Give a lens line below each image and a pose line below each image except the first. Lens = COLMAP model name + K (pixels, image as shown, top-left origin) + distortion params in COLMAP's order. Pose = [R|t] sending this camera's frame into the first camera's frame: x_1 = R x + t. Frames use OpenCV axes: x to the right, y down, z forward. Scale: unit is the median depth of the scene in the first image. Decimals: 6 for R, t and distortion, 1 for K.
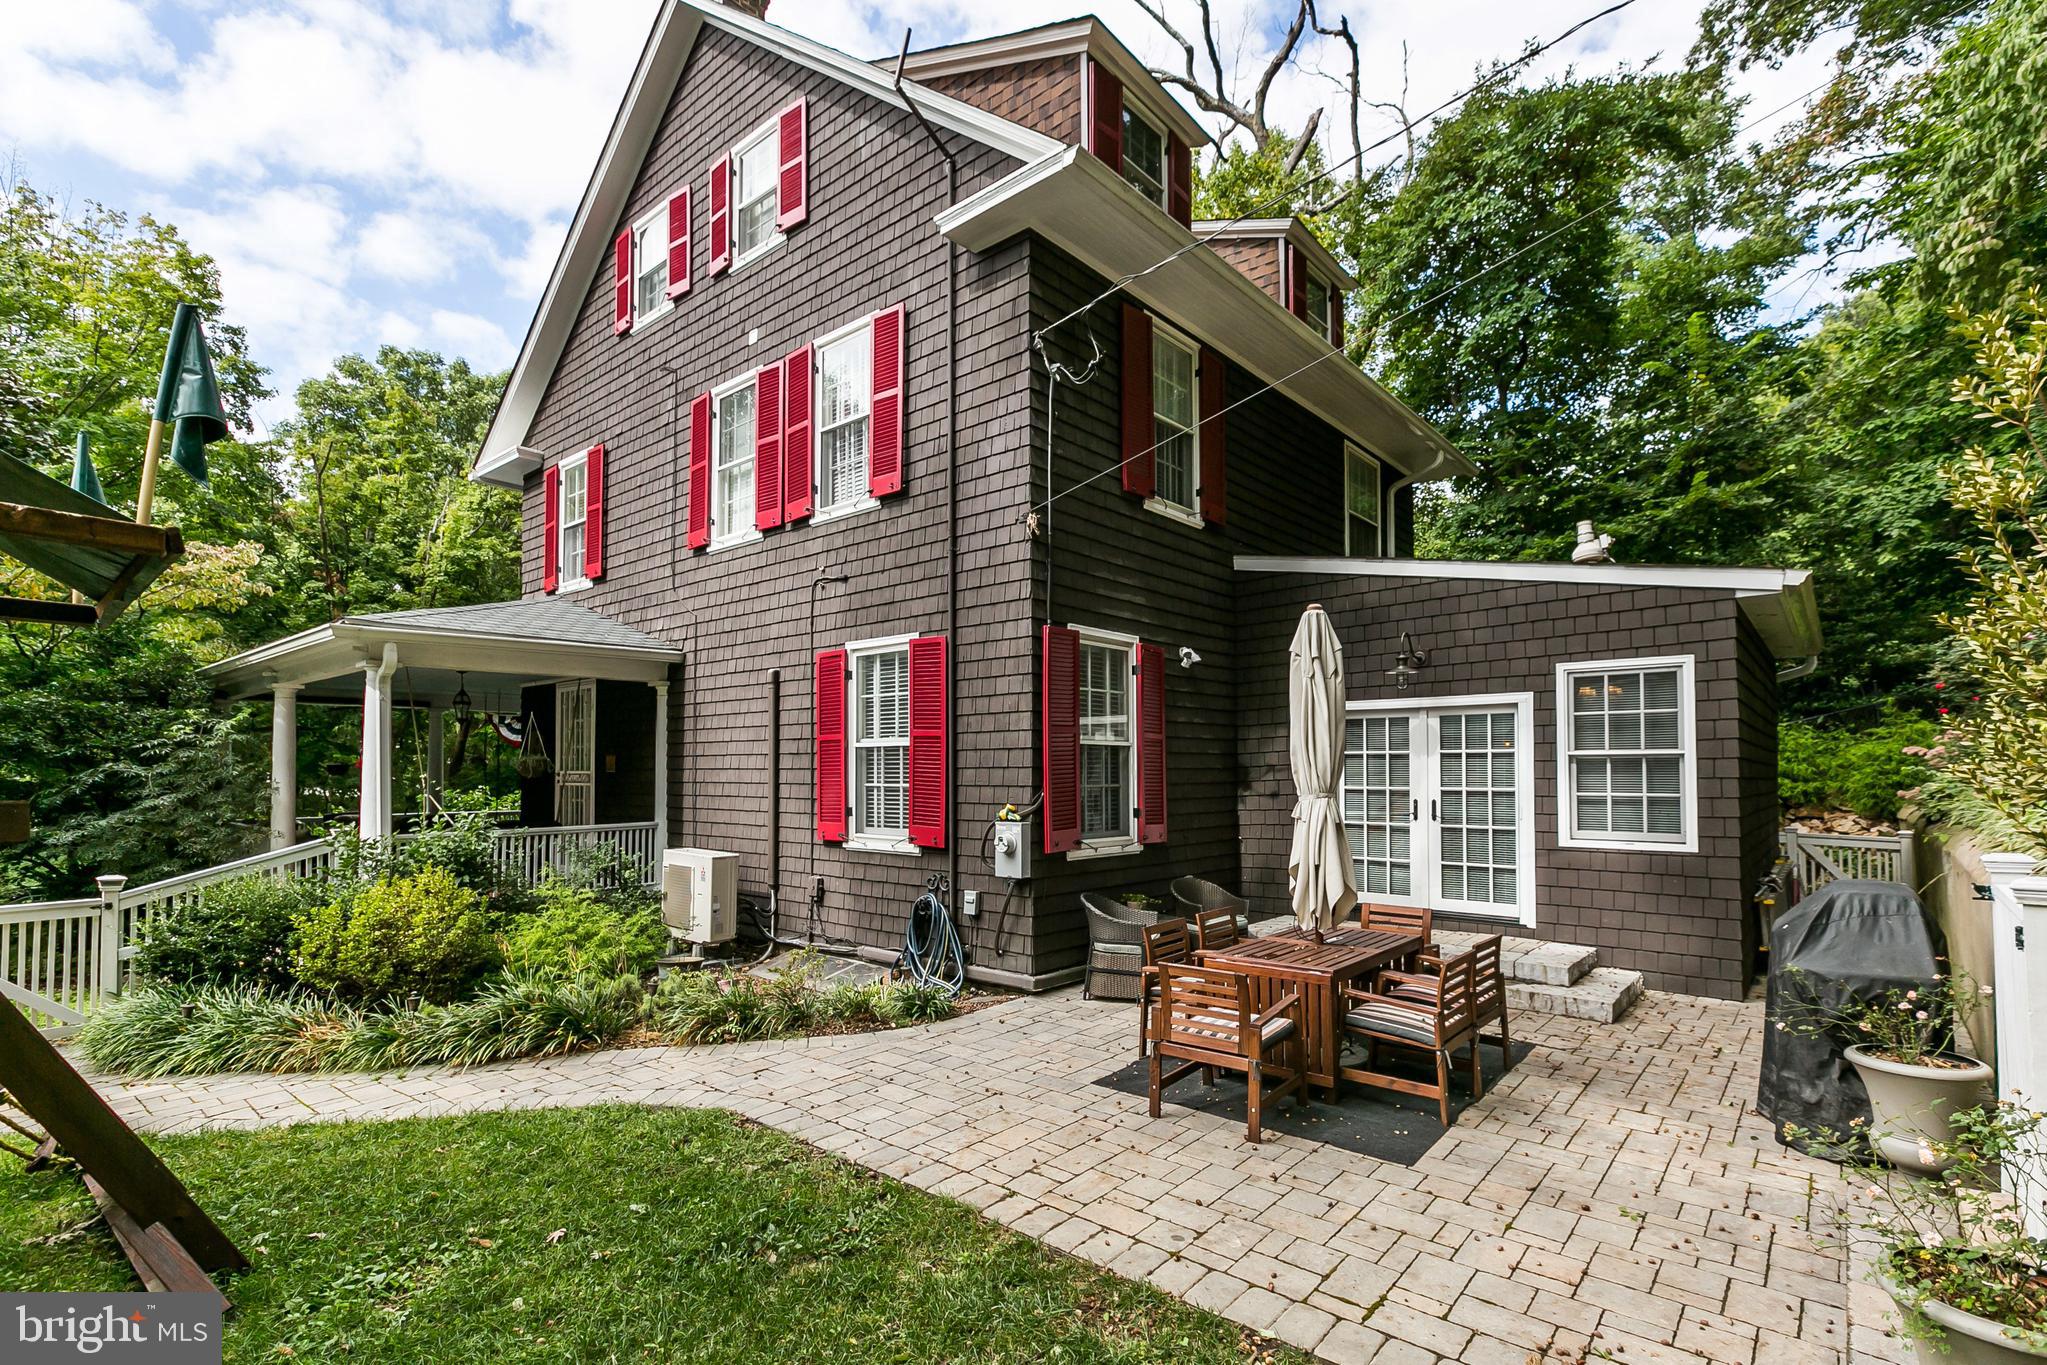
lens RADIAL K [[944.3, 0, 1024.9], [0, 944.3, 747.0], [0, 0, 1]] dist [0.000476, 0.000077]
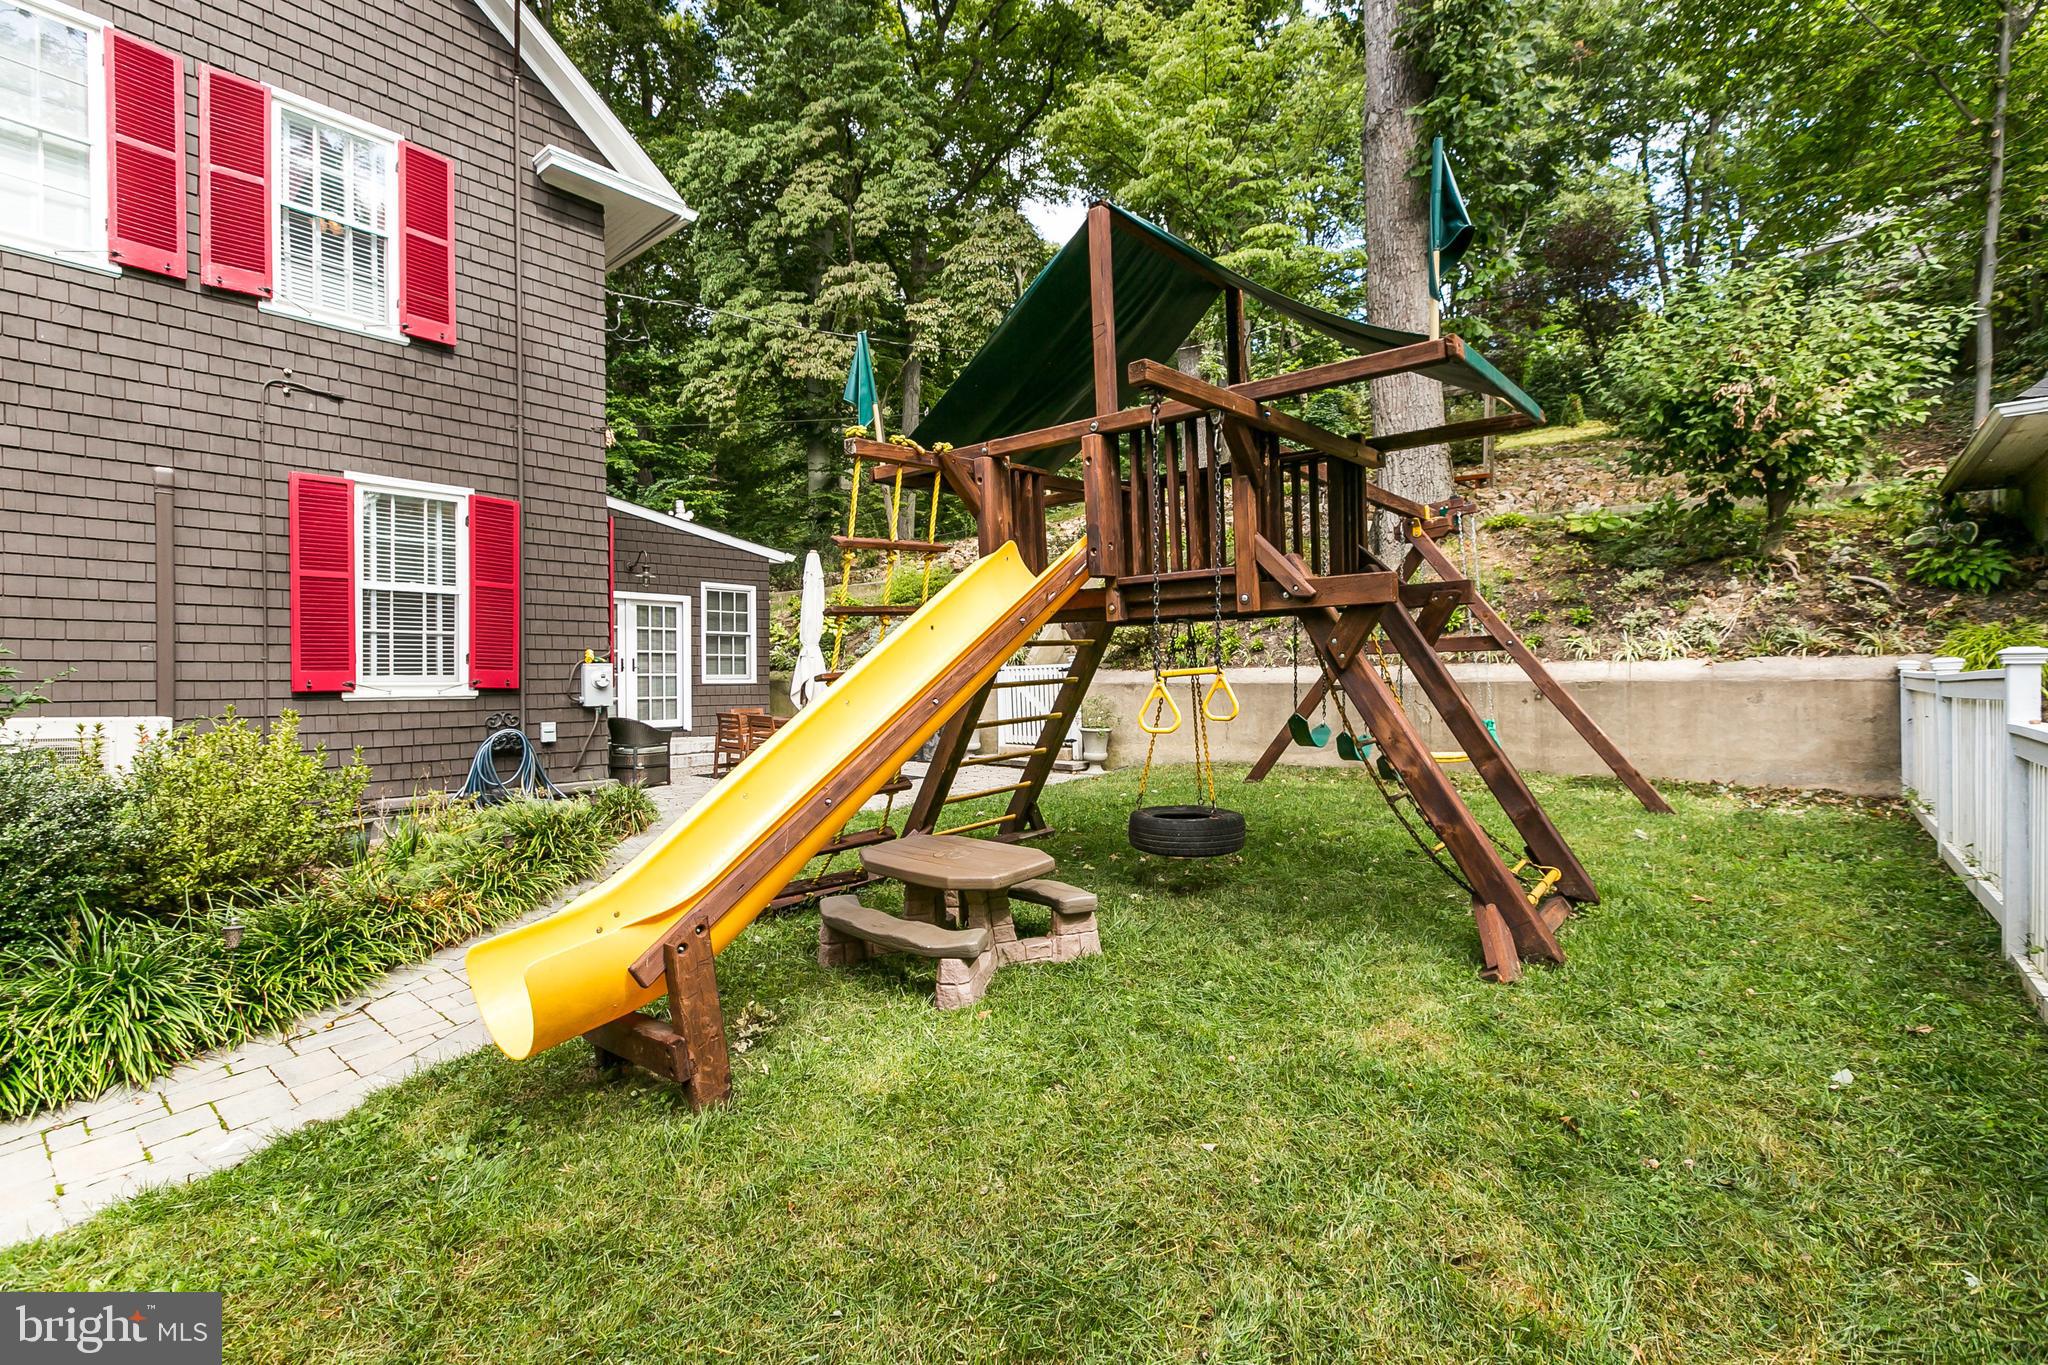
lens RADIAL K [[932.1, 0, 1021.9], [0, 932.1, 699.5], [0, 0, 1]] dist [0.001560, 0.000251]
pose [[-0.005661, -0.021866, 0.999745, -1.161863], [-0.019987, 0.999564, 0.021749, 0.080386], [-0.999784, -0.019859, -0.006096, 0.375848]]
